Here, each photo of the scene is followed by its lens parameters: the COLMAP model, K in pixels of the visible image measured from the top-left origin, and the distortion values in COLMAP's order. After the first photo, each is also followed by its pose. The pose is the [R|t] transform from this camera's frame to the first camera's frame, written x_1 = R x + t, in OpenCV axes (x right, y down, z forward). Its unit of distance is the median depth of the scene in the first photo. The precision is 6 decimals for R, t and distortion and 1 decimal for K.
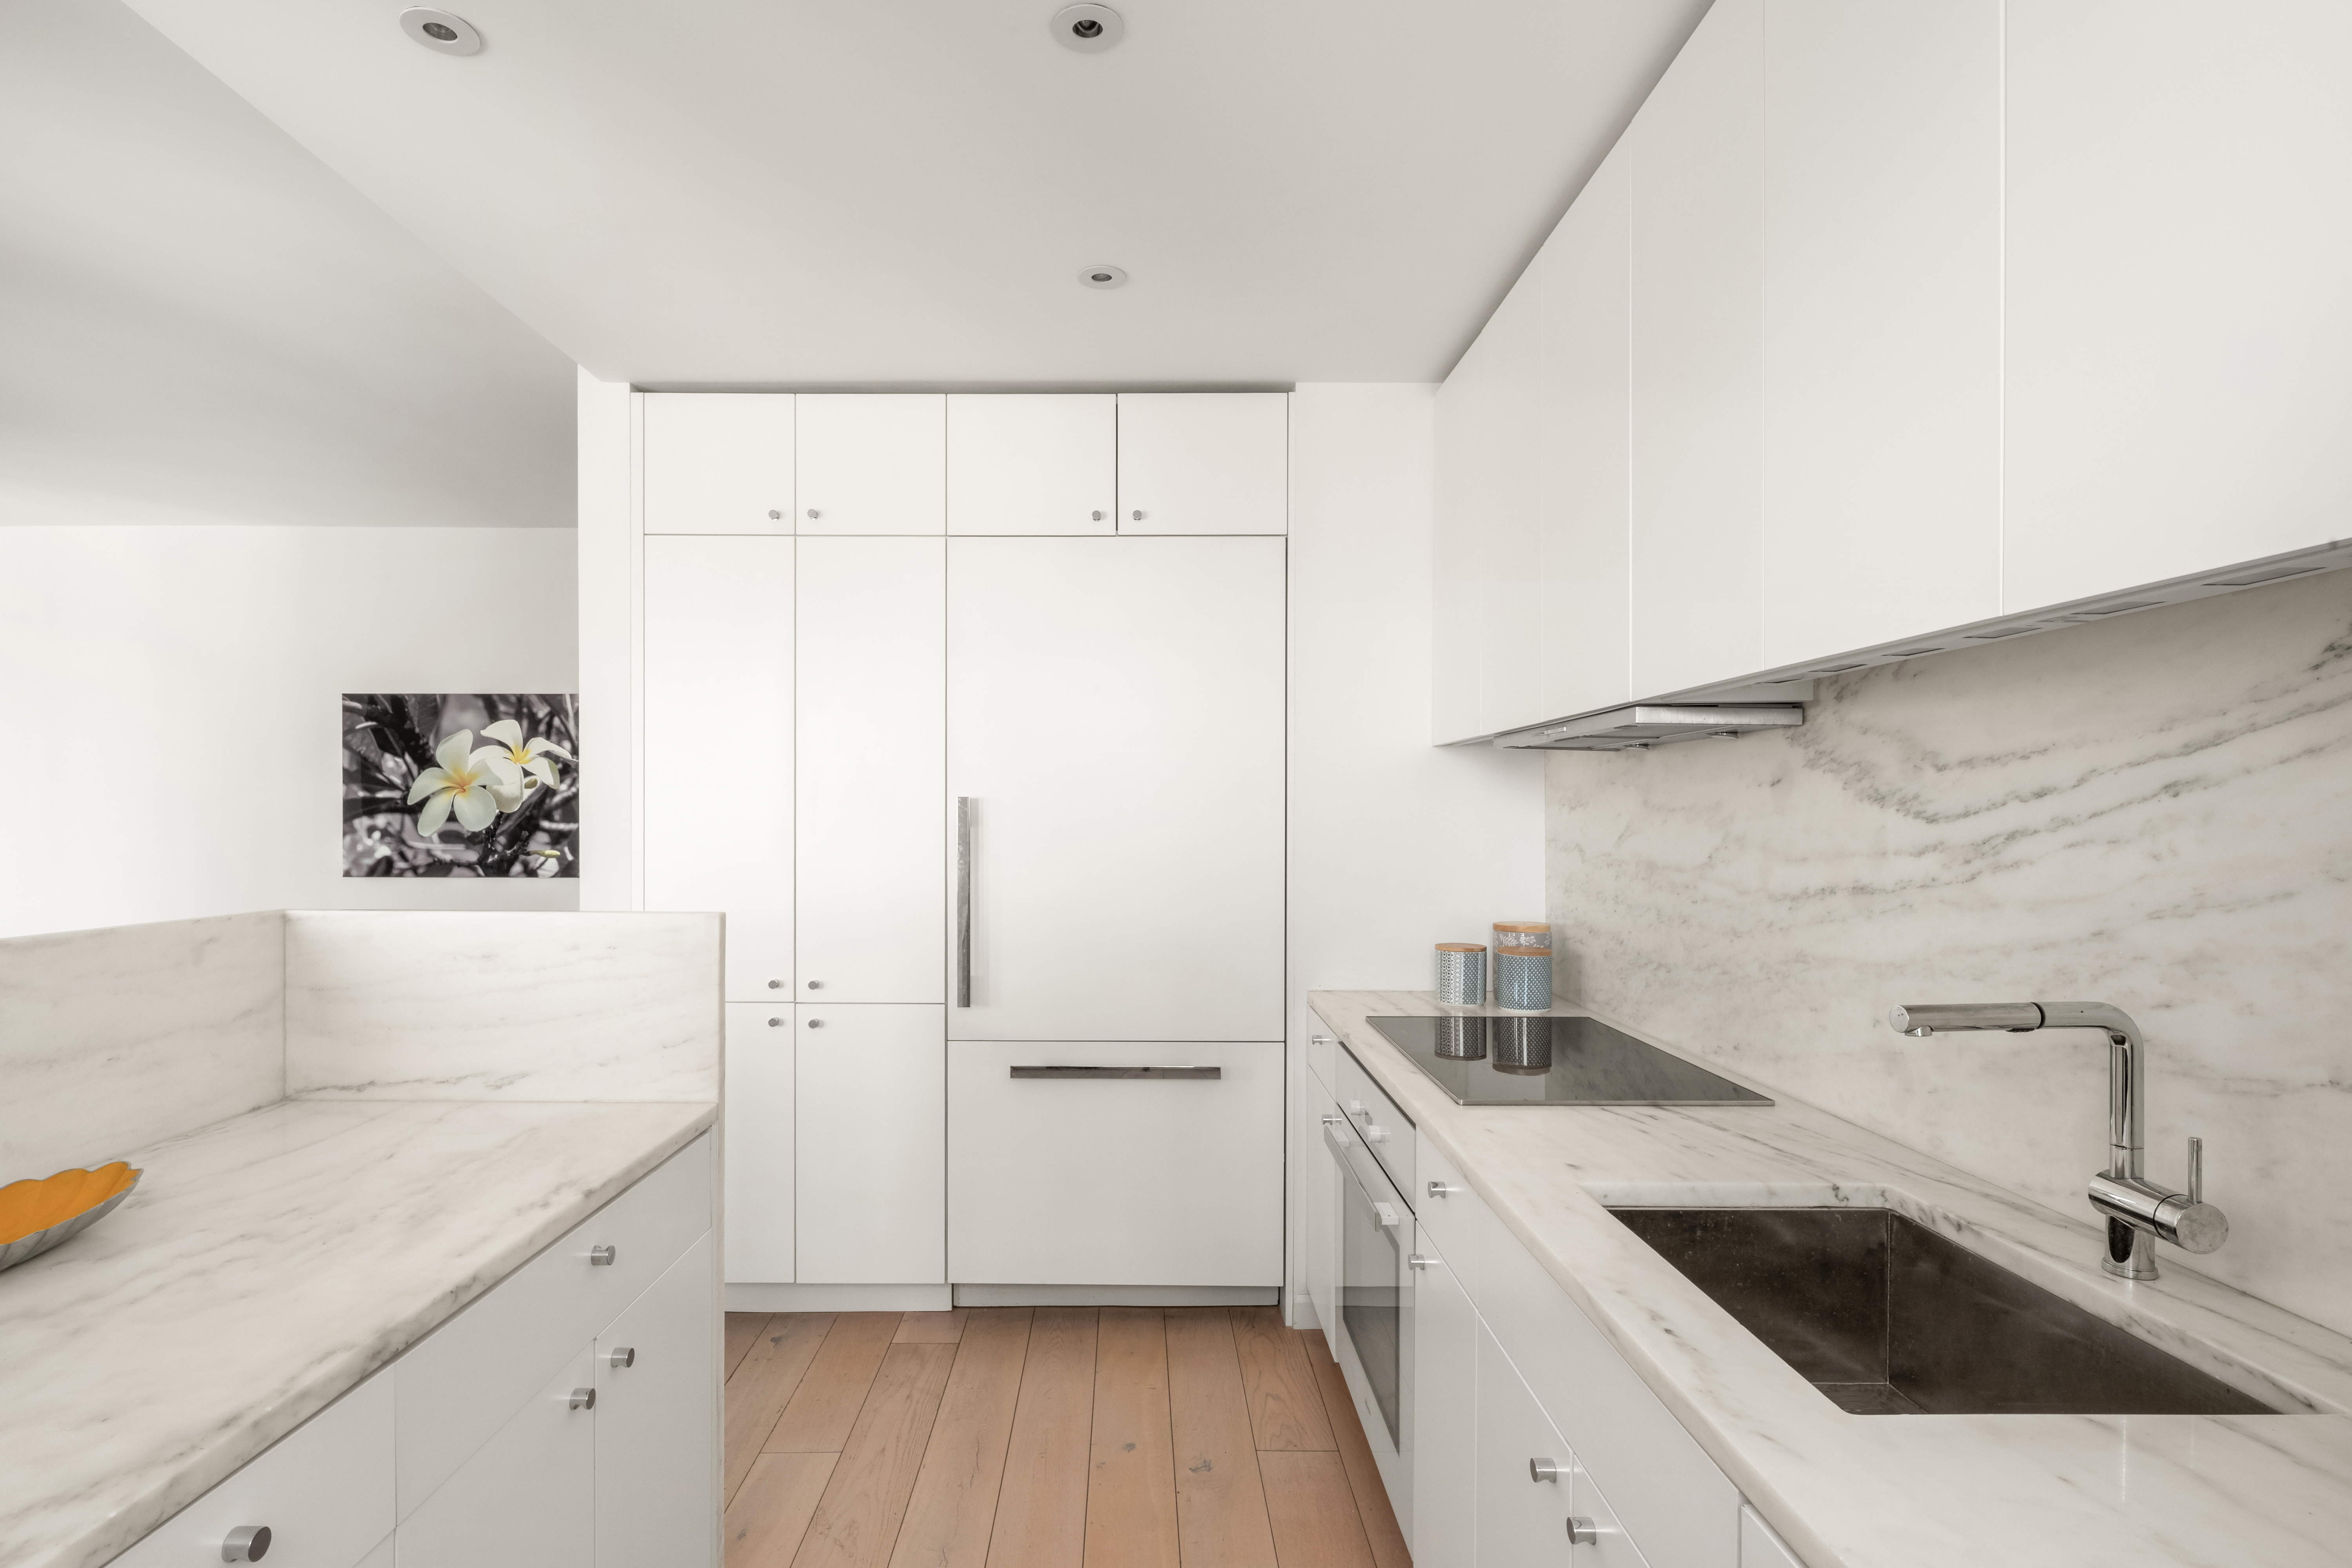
lens RADIAL K [[1122.2, 0, 1176.0], [0, 1122.2, 784.0], [0, 0, 1]] dist [0.000437, 0.000317]
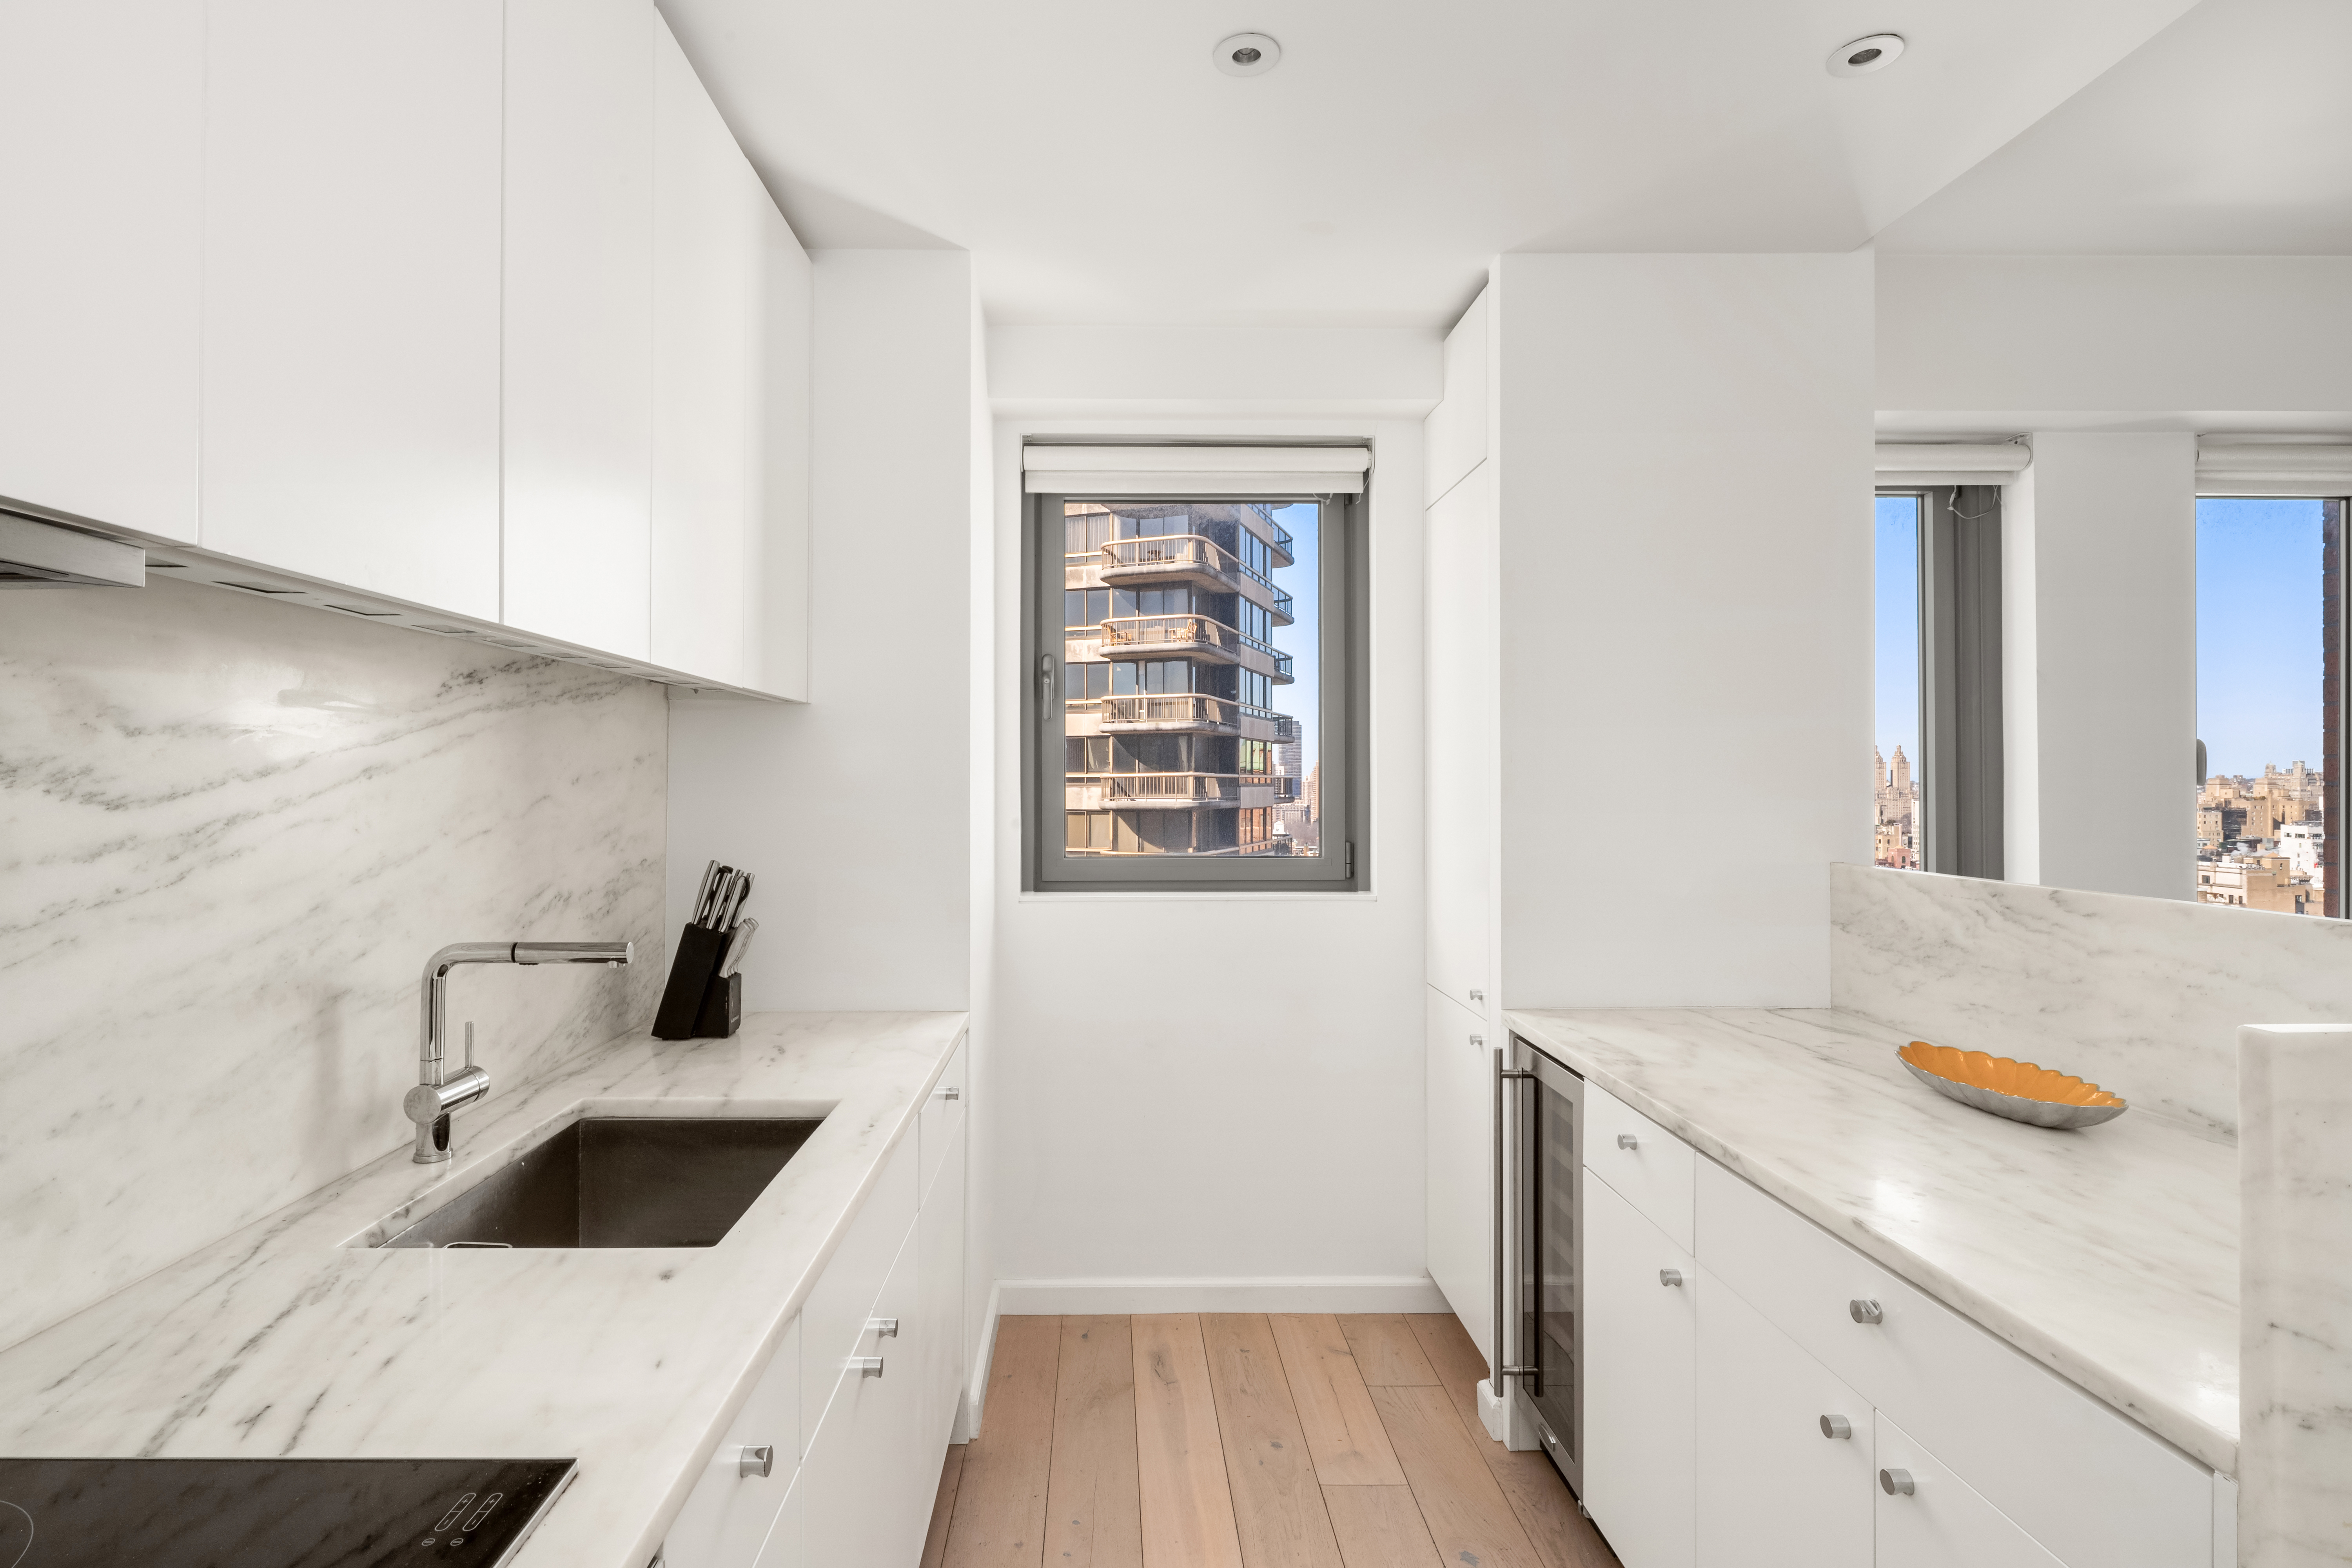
lens RADIAL K [[1122.2, 0, 1176.0], [0, 1122.2, 784.0], [0, 0, 1]] dist [0.000437, 0.000317]
pose [[-0.999668, -0.002388, -0.025636, 0.041845], [-0.001703, 0.999642, -0.026703, 0.039111], [0.025691, -0.026650, -0.999315, 1.840863]]
